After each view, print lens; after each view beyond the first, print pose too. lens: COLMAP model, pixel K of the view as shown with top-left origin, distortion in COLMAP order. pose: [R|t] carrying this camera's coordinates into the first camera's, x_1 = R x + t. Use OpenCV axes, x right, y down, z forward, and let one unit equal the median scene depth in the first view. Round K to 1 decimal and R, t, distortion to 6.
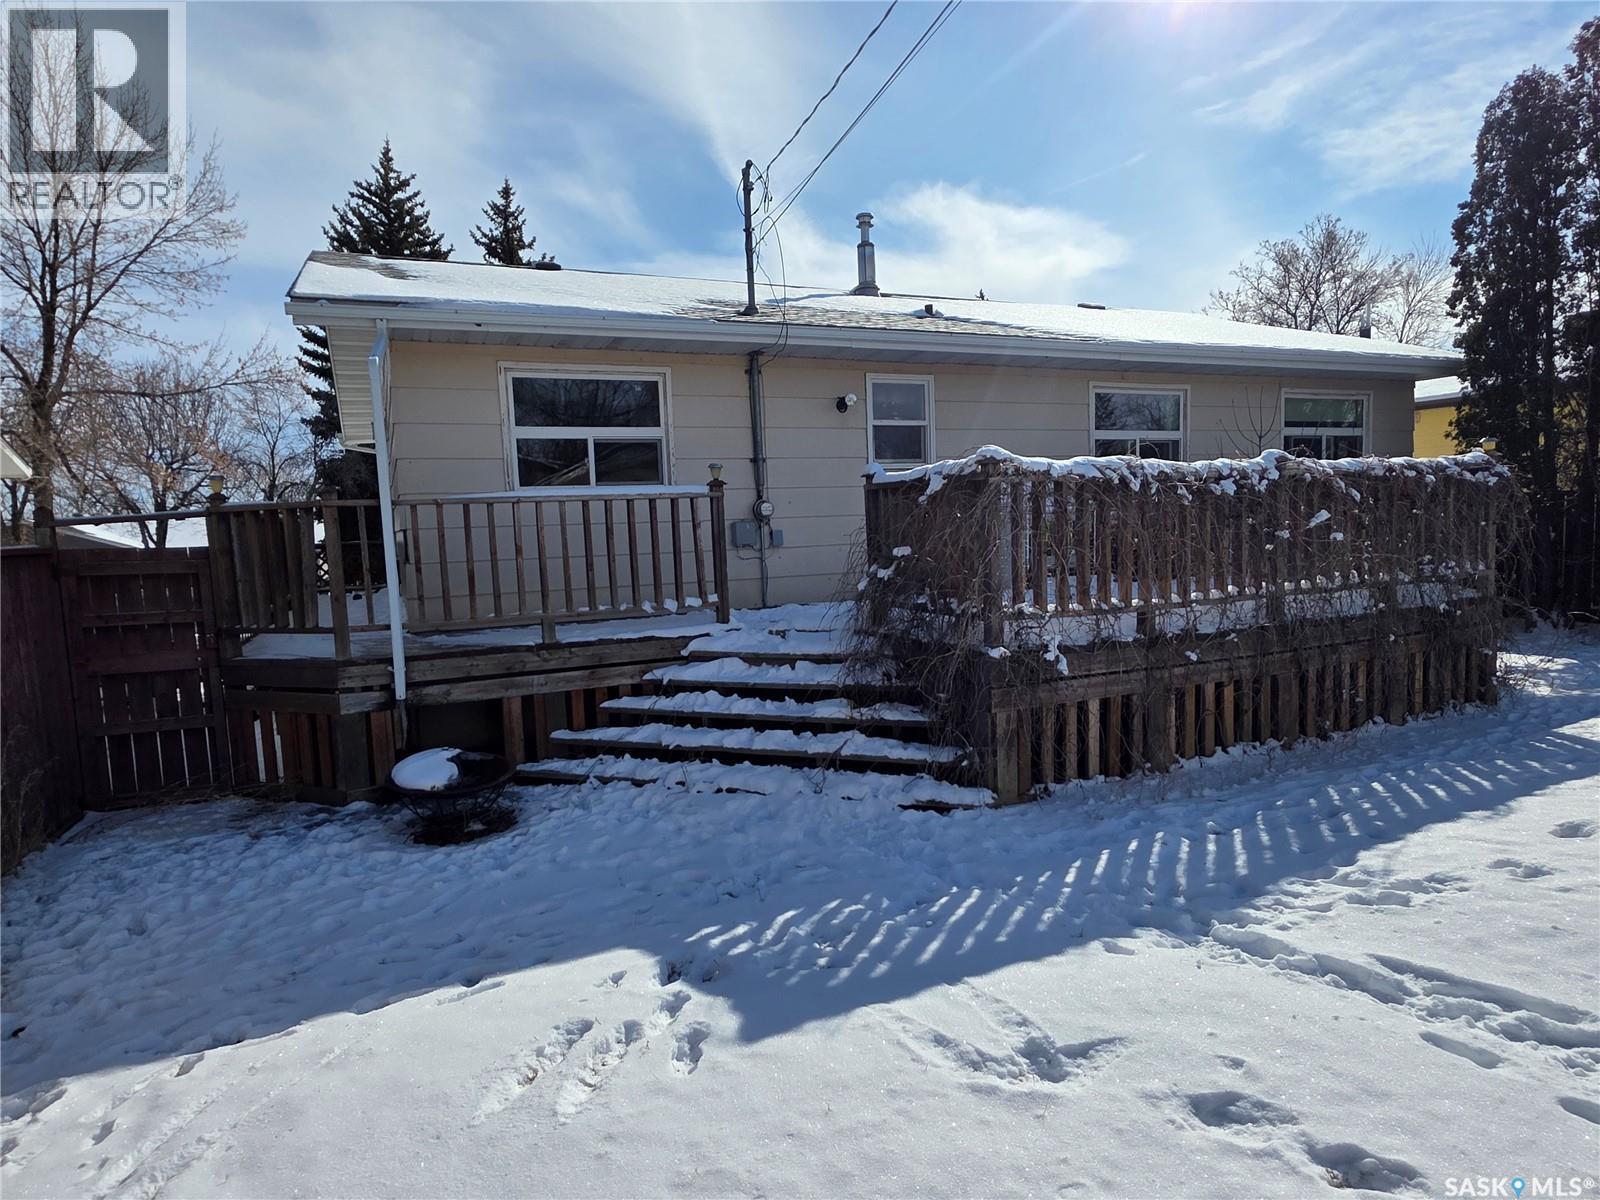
lens RADIAL K [[753.5, 0, 799.6], [0, 753.5, 611.6], [0, 0, 1]] dist [0.001488, 0.000531]
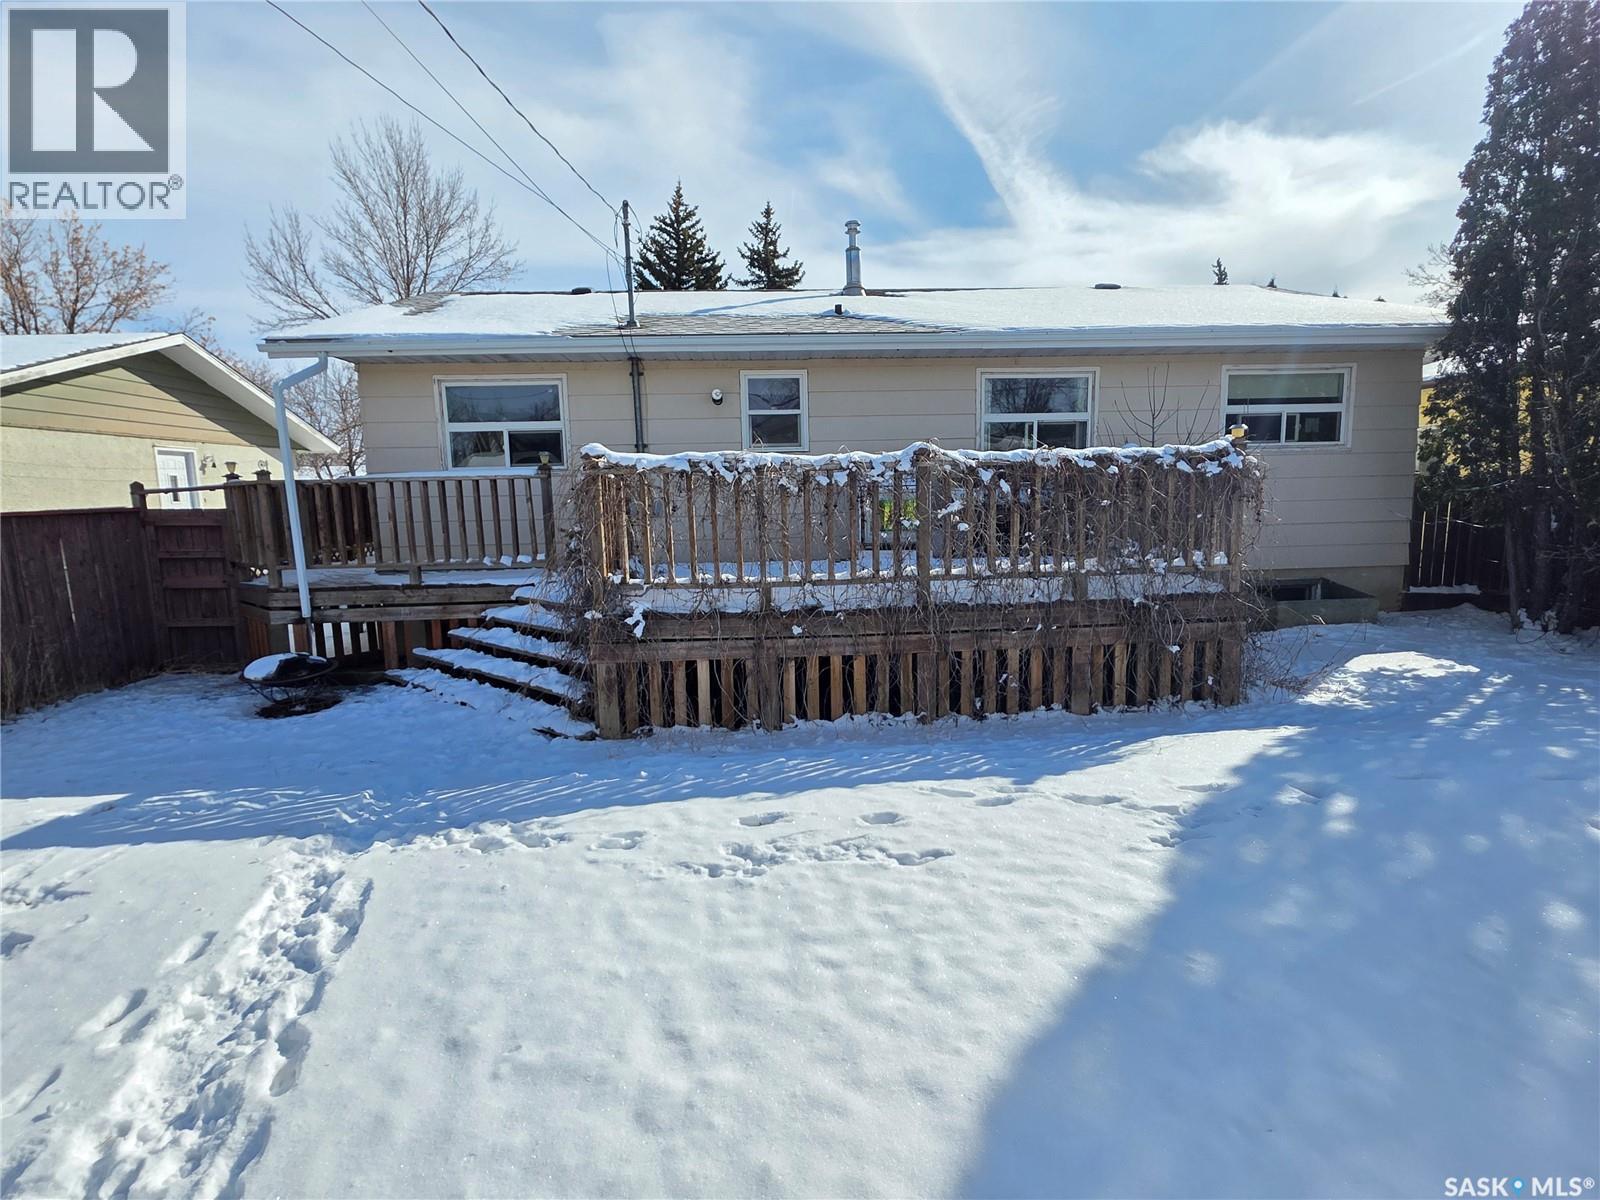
lens RADIAL K [[633.0, 0, 798.7], [0, 633.0, 591.3], [0, 0, 1]] dist [0.001567, 0.000485]
pose [[0.958521, 0.061214, -0.278372, 0.668783], [-0.047552, 0.997322, 0.055574, -0.043806], [0.281029, -0.040032, 0.958864, 0.085366]]
